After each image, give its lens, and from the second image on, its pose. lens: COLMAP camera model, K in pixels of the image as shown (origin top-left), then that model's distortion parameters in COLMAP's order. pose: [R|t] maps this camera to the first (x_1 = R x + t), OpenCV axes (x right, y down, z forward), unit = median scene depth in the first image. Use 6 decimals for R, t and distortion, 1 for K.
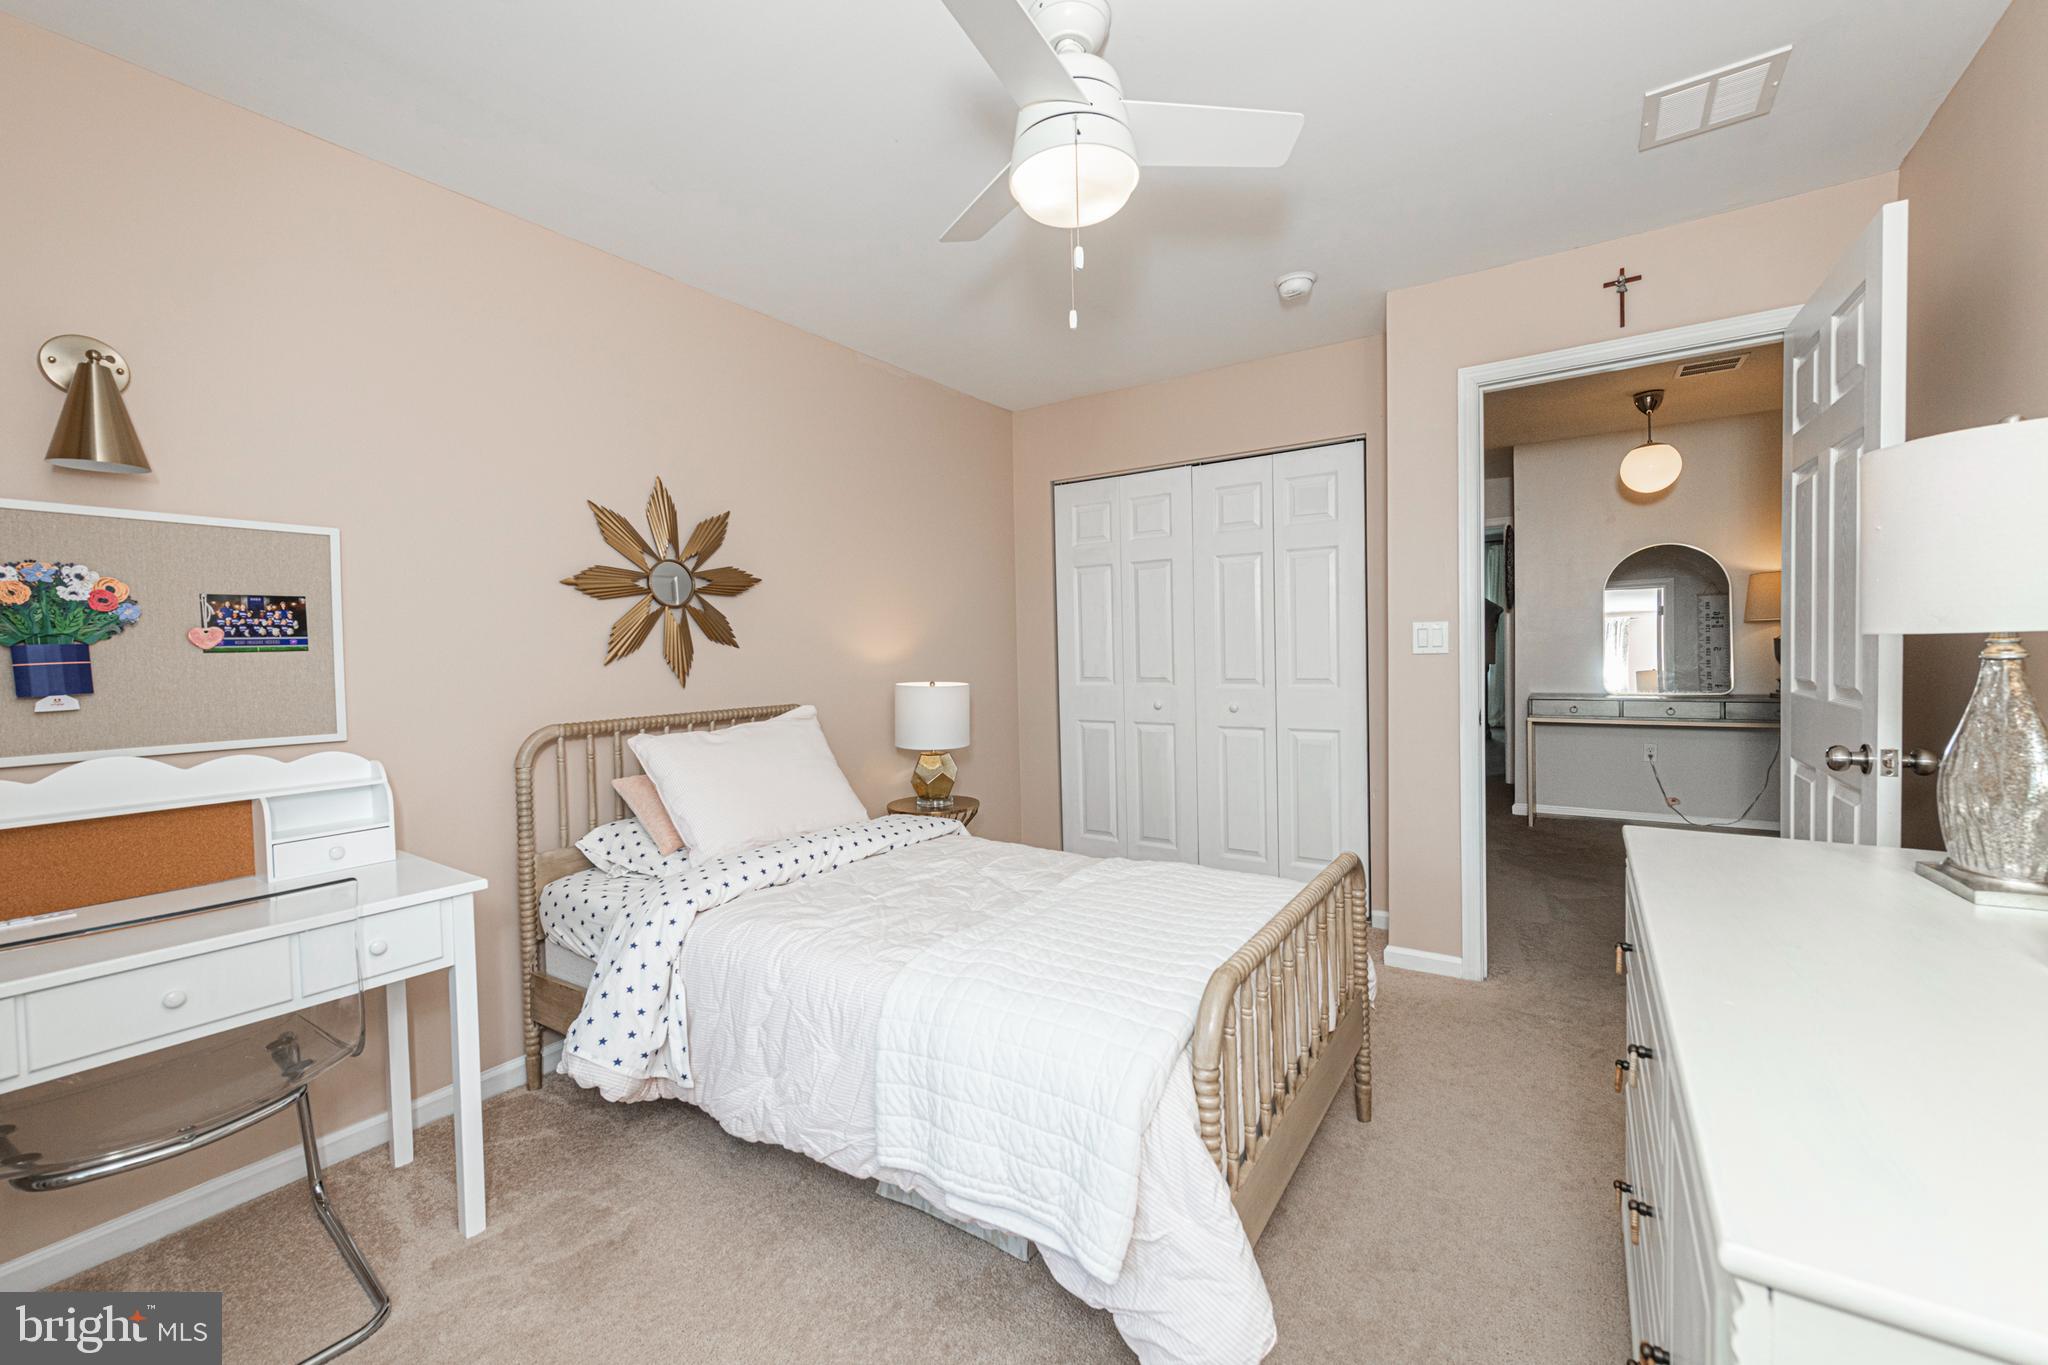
lens RADIAL K [[817.2, 0, 1020.9], [0, 817.2, 678.6], [0, 0, 1]] dist [0.002899, -0.000507]
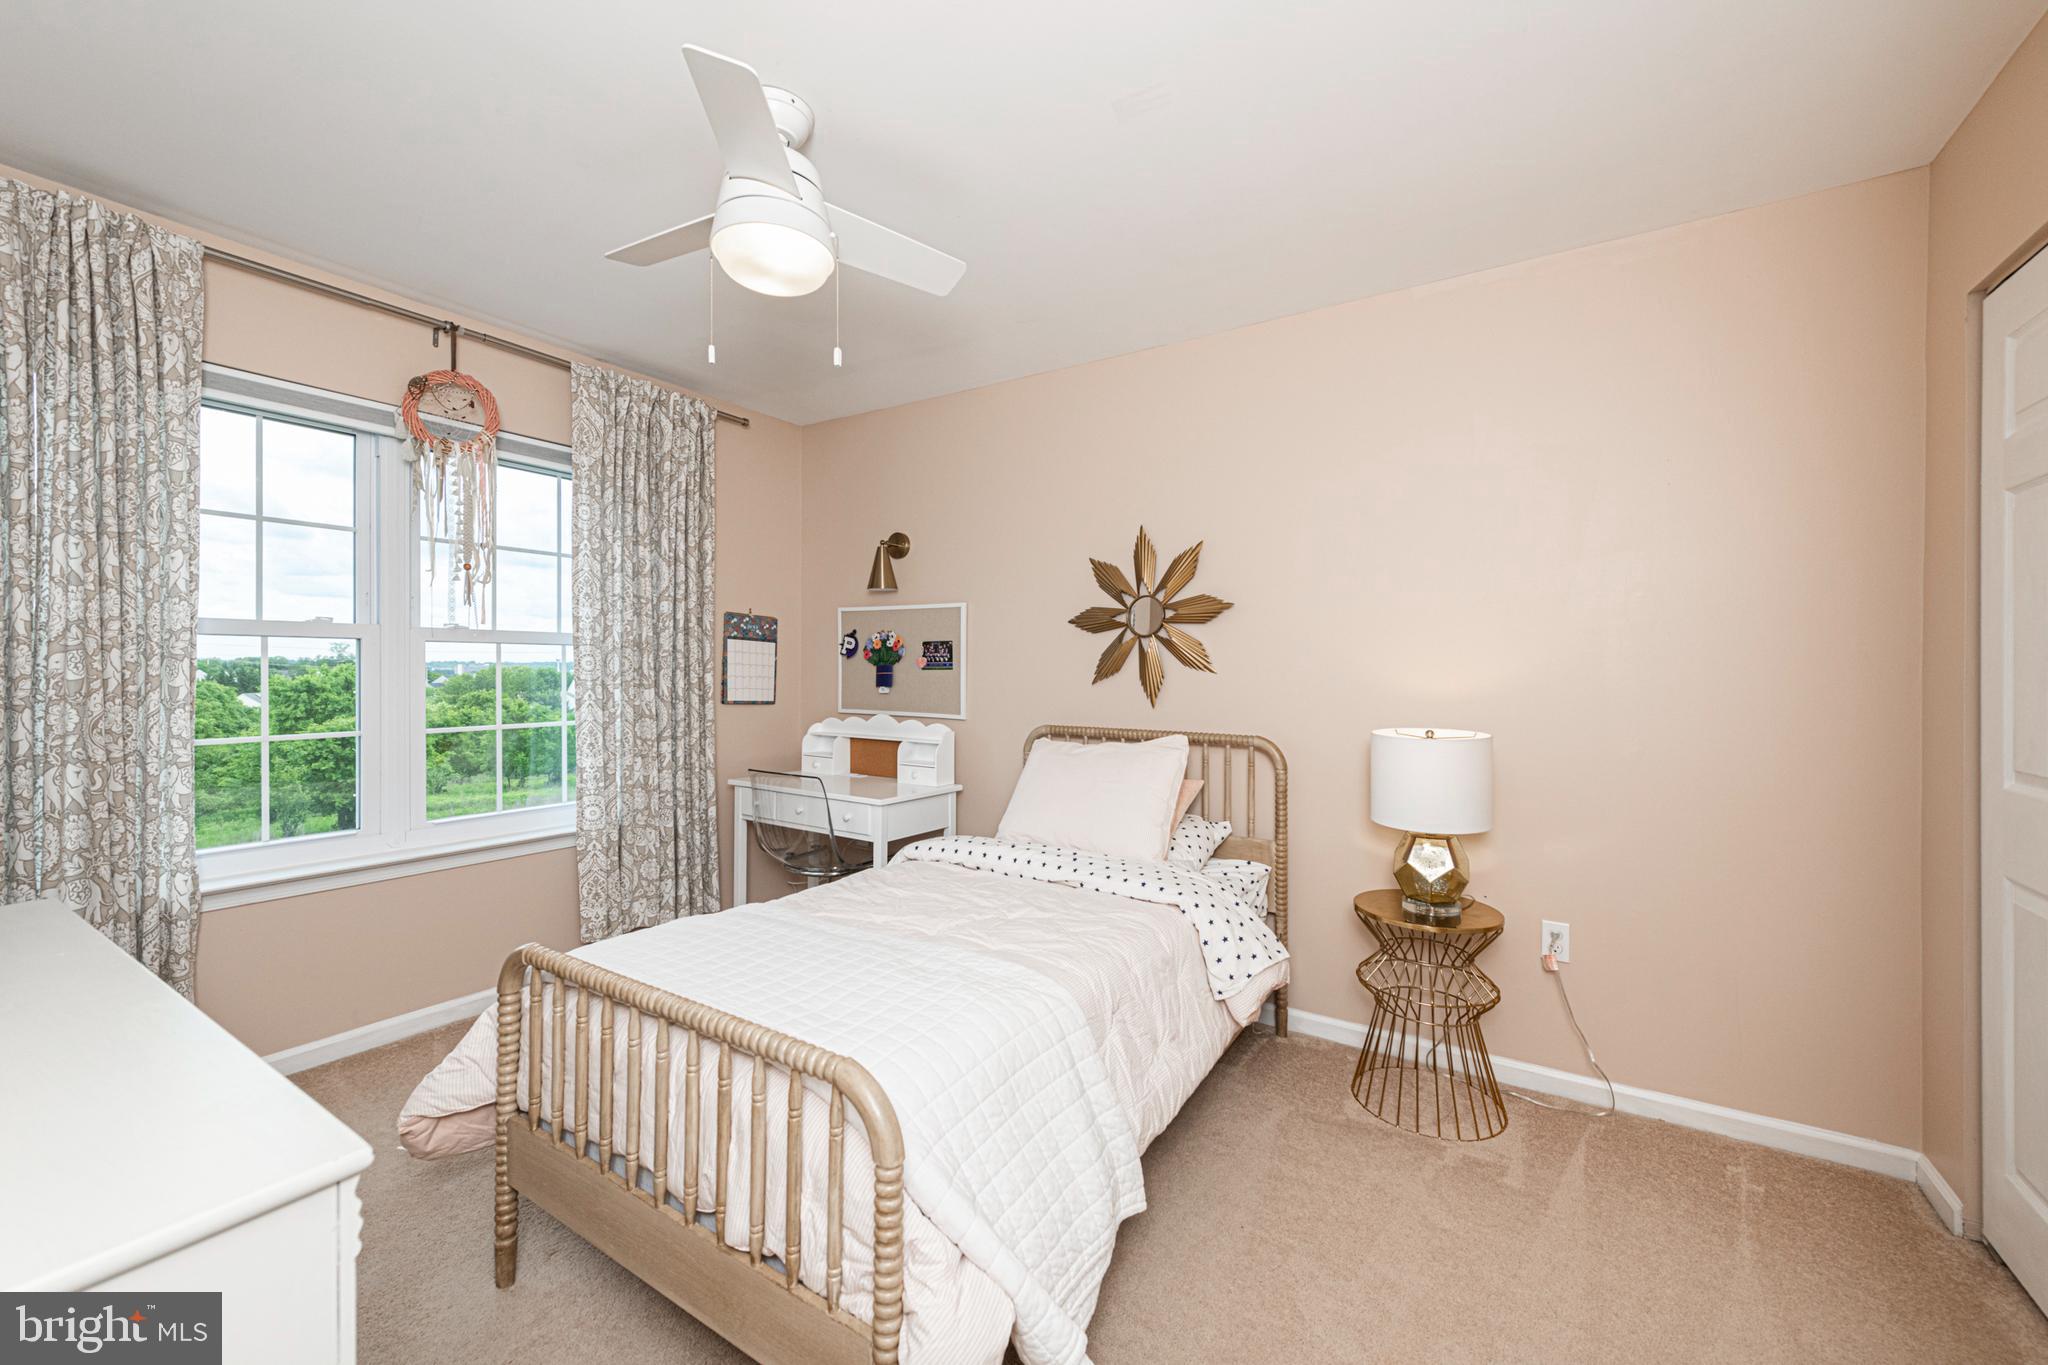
lens RADIAL K [[817.2, 0, 1020.1], [0, 817.2, 667.5], [0, 0, 1]] dist [0.002899, -0.000507]
pose [[-0.003670, 0.024976, -0.999681, 0.779286], [-0.040922, 0.998847, 0.025105, -0.070262], [0.999156, 0.041001, -0.002644, 0.887974]]
